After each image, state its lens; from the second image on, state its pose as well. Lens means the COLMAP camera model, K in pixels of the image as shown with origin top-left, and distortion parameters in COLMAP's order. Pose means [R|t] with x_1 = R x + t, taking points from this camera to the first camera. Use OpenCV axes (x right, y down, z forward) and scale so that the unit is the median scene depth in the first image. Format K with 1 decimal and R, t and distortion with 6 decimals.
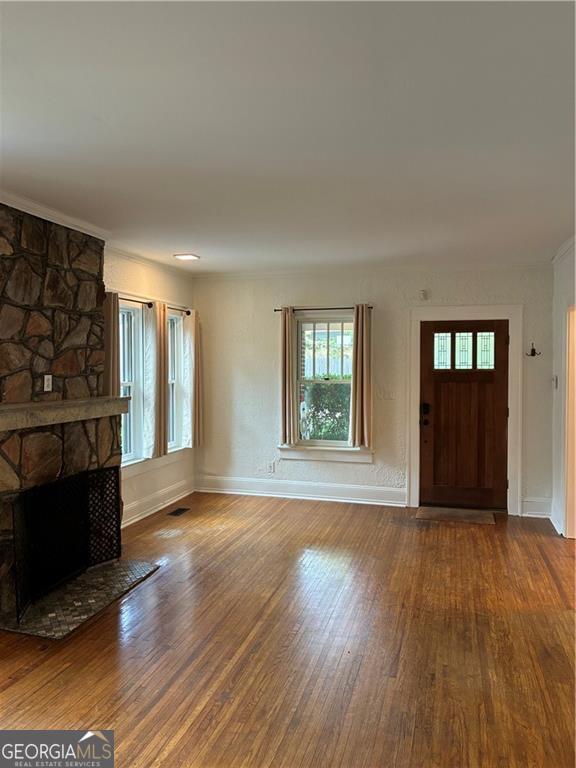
lens RADIAL K [[581.9, 0, 294.3], [0, 581.9, 379.4], [0, 0, 1]] dist [0.052197, -0.074152]
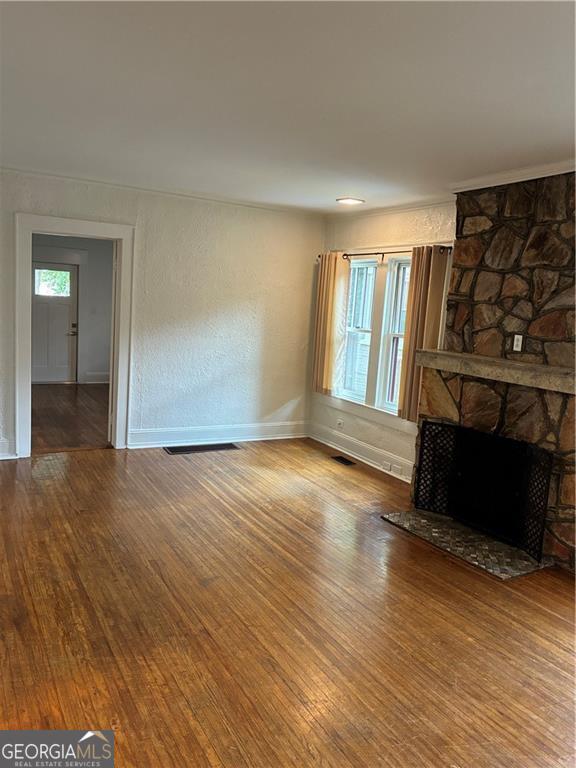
lens RADIAL K [[581.9, 0, 284.9], [0, 581.9, 378.3], [0, 0, 1]] dist [0.052197, -0.074152]
pose [[-0.712439, 0.043619, -0.700377, 0.588626], [-0.081053, 0.986271, 0.143873, -0.047288], [0.697037, 0.159268, -0.699123, 1.450858]]
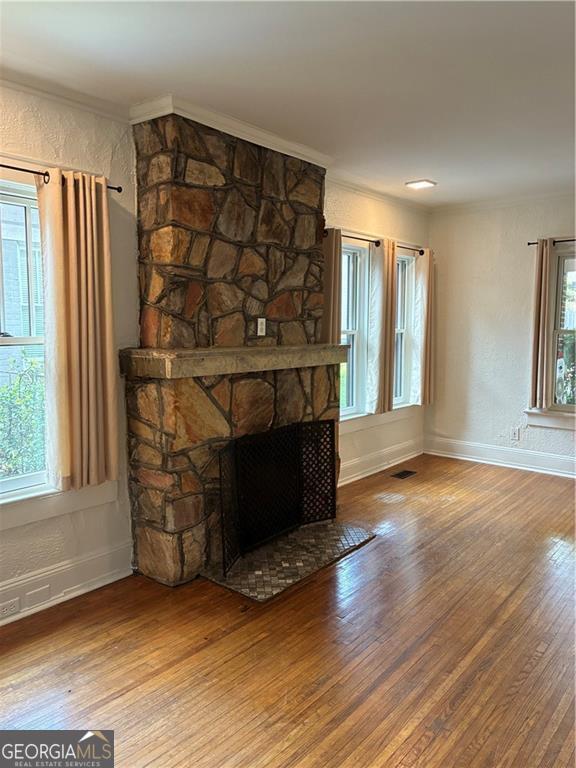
lens RADIAL K [[581.9, 0, 288.3], [0, 581.9, 379.5], [0, 0, 1]] dist [0.052197, -0.074152]
pose [[0.914596, 0.041790, -0.402204, -0.004984], [-0.011734, 0.996969, 0.076905, 0.018469], [0.404199, -0.065617, 0.912314, 0.167021]]
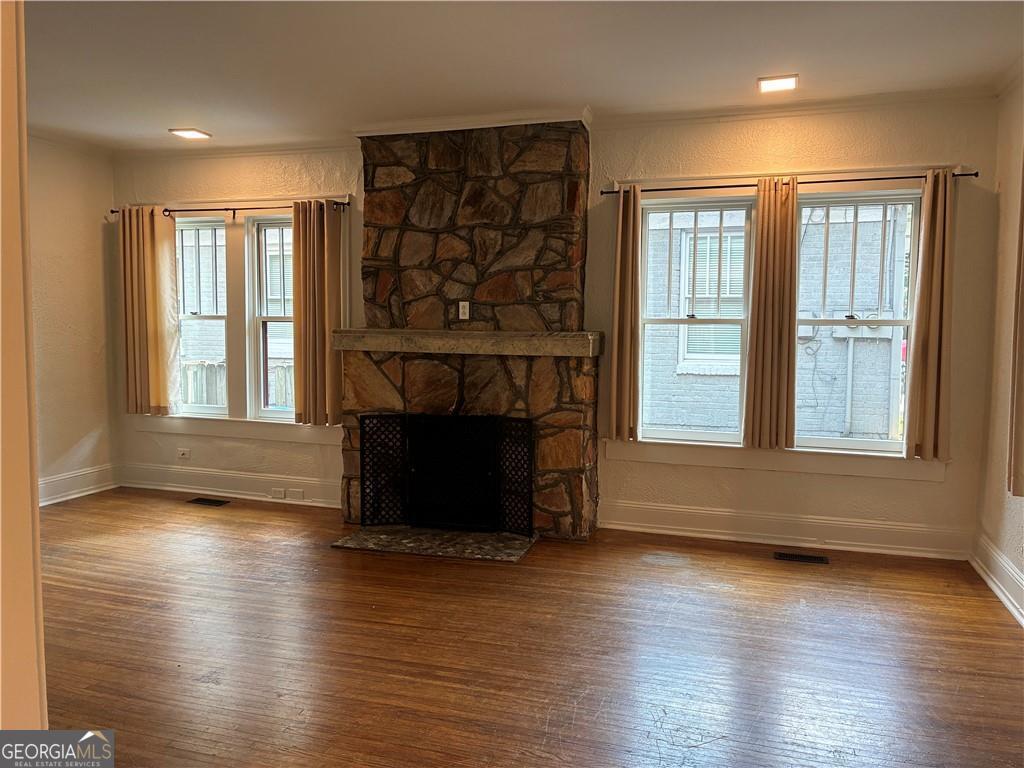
lens RADIAL K [[775.9, 0, 512.1], [0, 775.9, 377.7], [0, 0, 1]] dist [0.052197, -0.074152]
pose [[-0.051407, 0.073895, -0.995940, 0.802803], [-0.032102, 0.996621, 0.075602, 0.017550], [0.998162, 0.035859, -0.048861, 1.147769]]
